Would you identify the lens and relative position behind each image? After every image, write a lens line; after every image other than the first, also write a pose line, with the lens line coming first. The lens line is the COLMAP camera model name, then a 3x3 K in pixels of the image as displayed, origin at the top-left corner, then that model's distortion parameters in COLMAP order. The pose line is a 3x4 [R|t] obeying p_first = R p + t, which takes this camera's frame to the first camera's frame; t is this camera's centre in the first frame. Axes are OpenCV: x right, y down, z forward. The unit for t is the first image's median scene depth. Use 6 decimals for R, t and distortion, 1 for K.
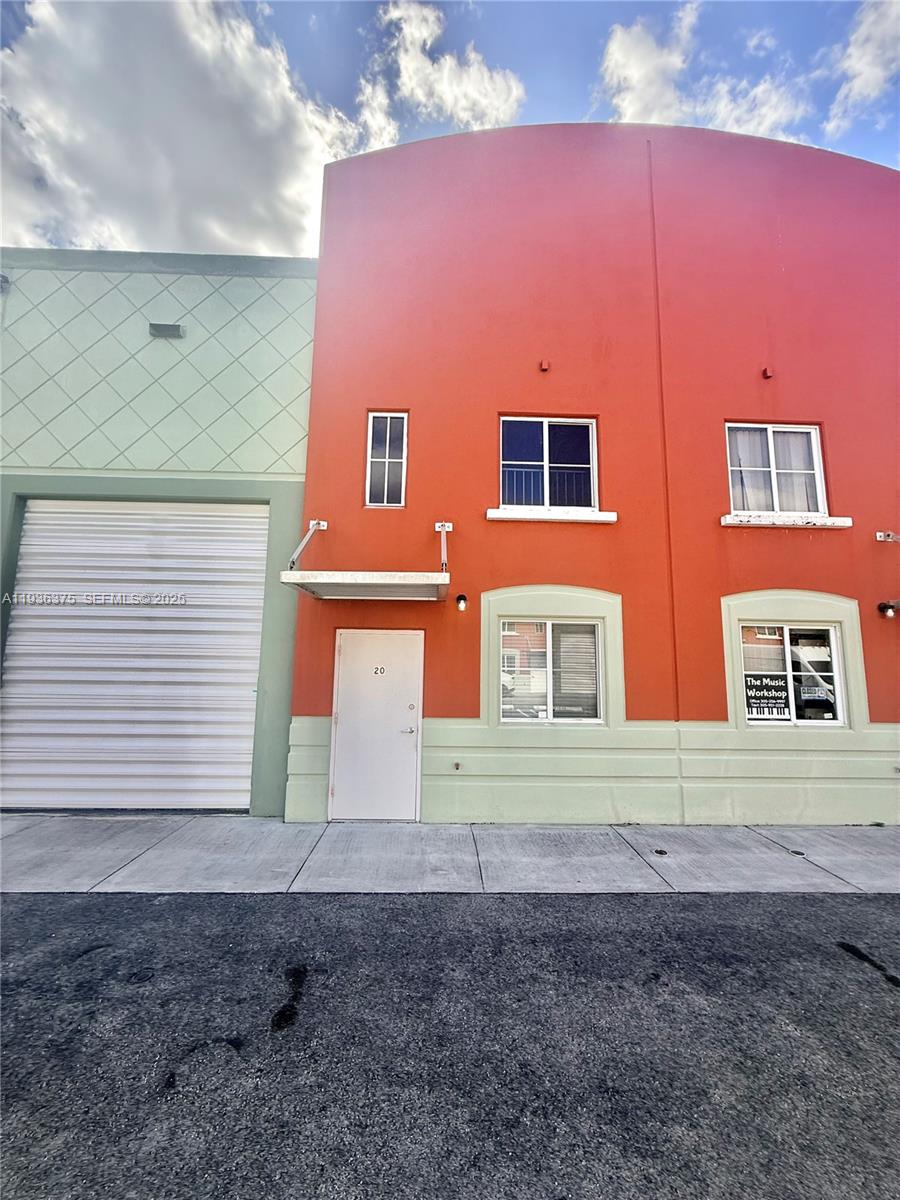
lens RADIAL K [[477.1, 0, 454.2], [0, 477.1, 593.6], [0, 0, 1]] dist [-0.002708, 0.000734]
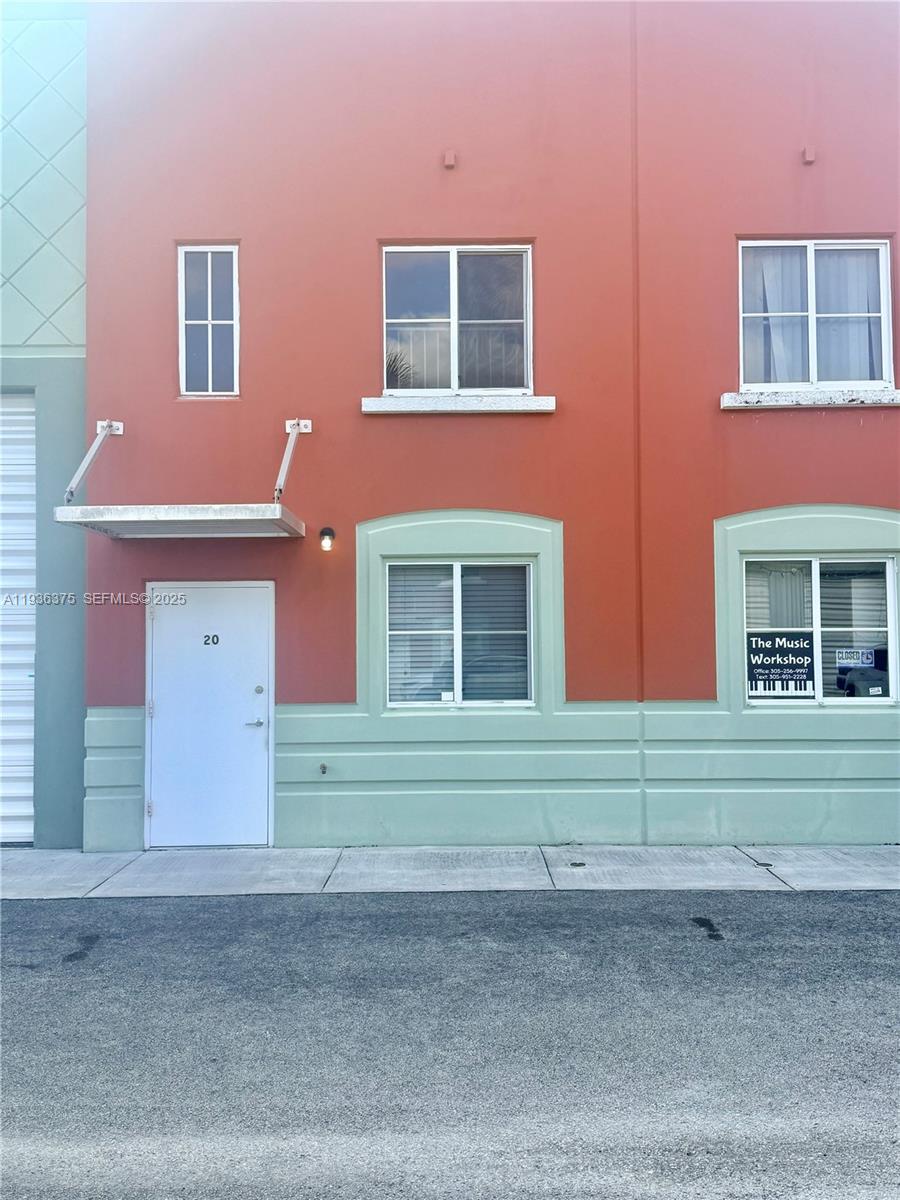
lens RADIAL K [[1149.2, 0, 473.9], [0, 1149.2, 598.5], [0, 0, 1]] dist [0.098231, 0.000000]
pose [[0.999227, -0.026029, -0.029453, 0.271249], [0.028783, 0.994837, 0.097322, -0.050318], [0.026767, -0.098095, 0.994817, -0.643037]]
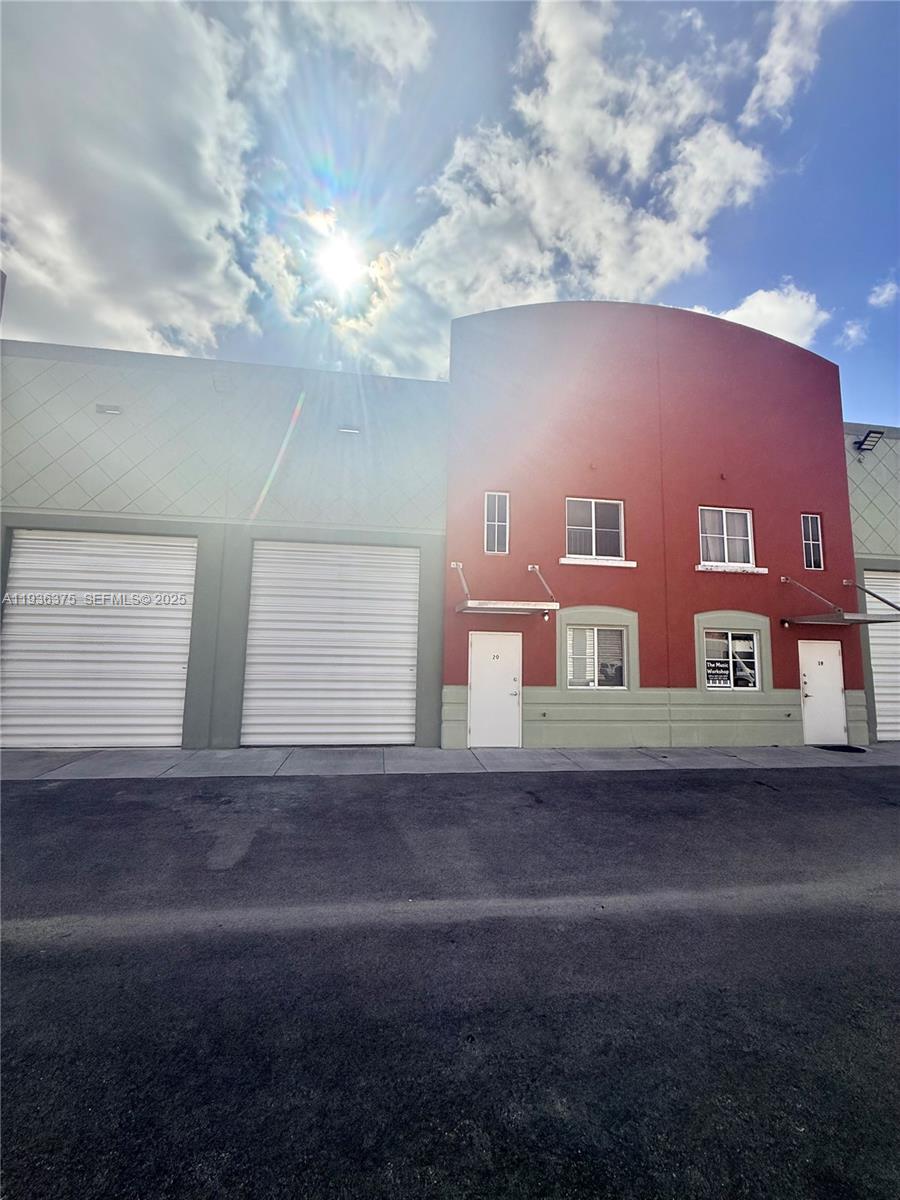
lens RADIAL K [[477.1, 0, 455.1], [0, 477.1, 595.5], [0, 0, 1]] dist [-0.002708, 0.000734]
pose [[0.993286, 0.019076, 0.114105, -0.471848], [-0.021697, 0.999527, 0.021773, -0.078125], [-0.113636, -0.024102, 0.993230, -0.572069]]
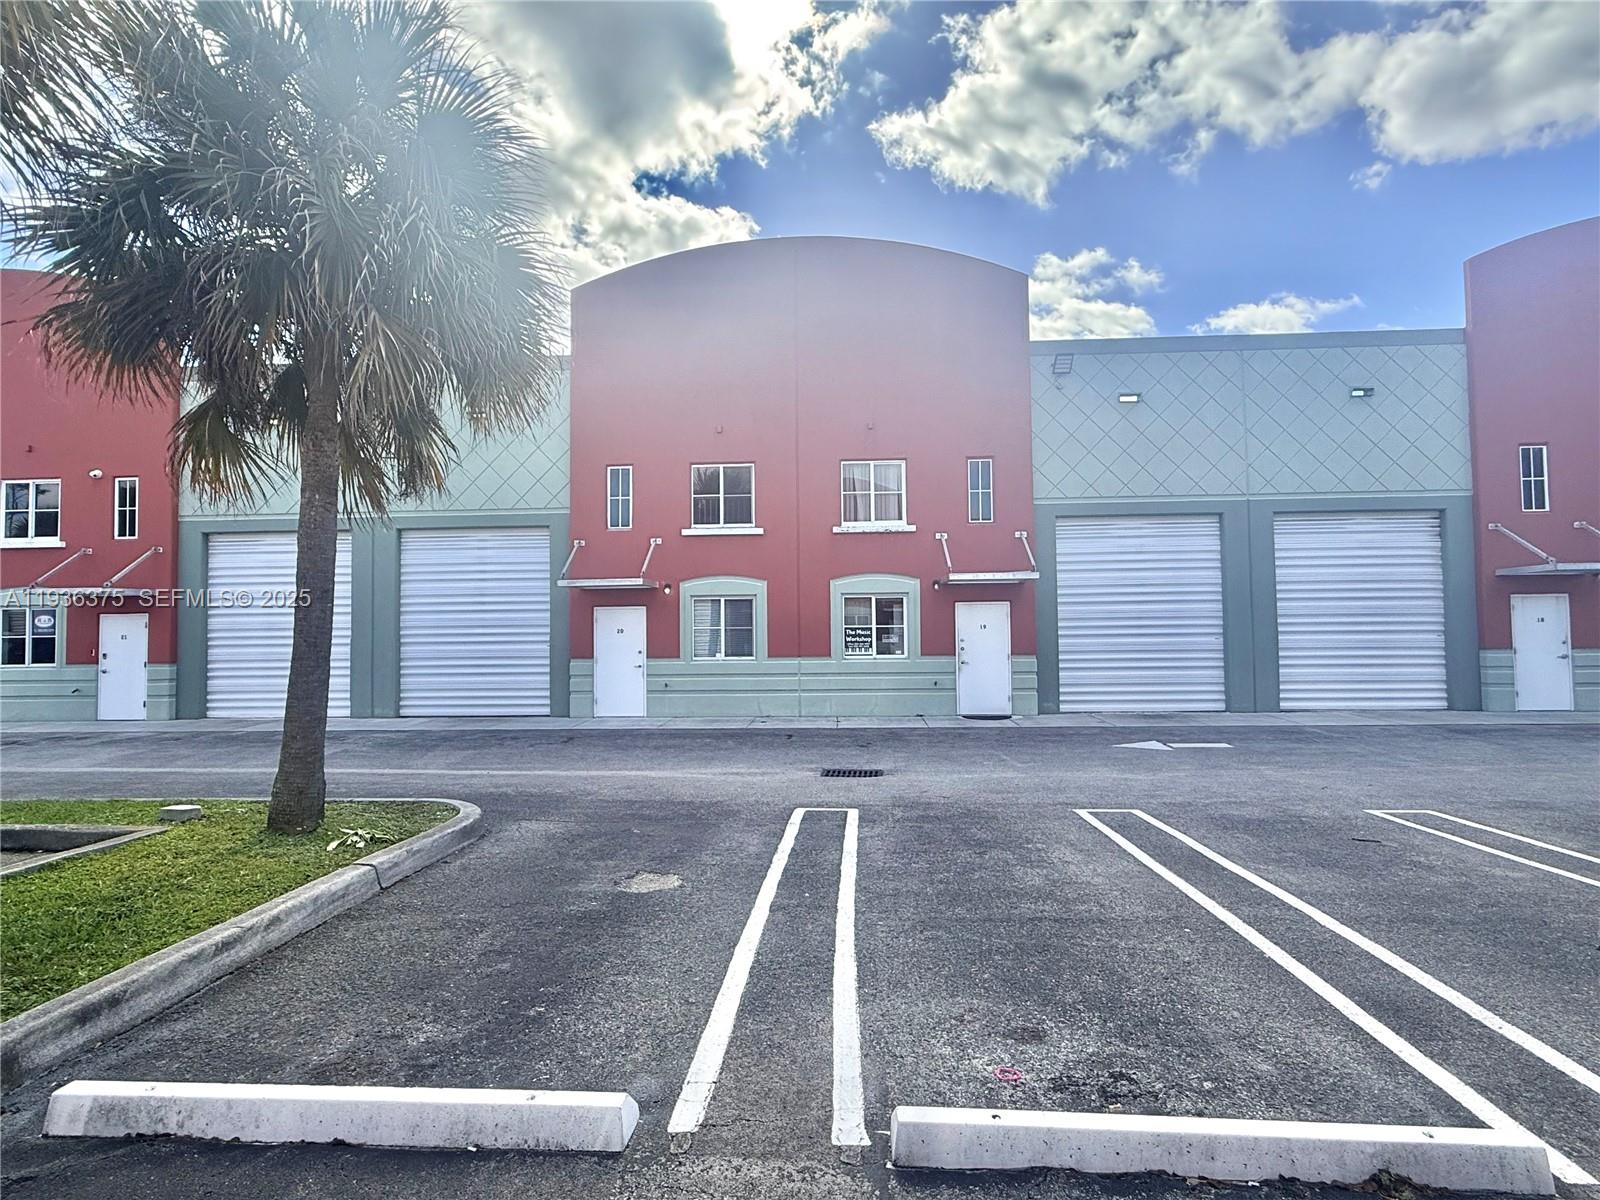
lens RADIAL K [[846.5, 0, 814.0], [0, 846.5, 600.7], [0, 0, 1]] dist [0.001459, 0.000068]
pose [[0.996176, -0.028839, -0.082473, 0.745206], [0.037111, 0.994234, 0.100603, -0.211478], [0.079096, -0.103279, 0.991502, -1.819384]]
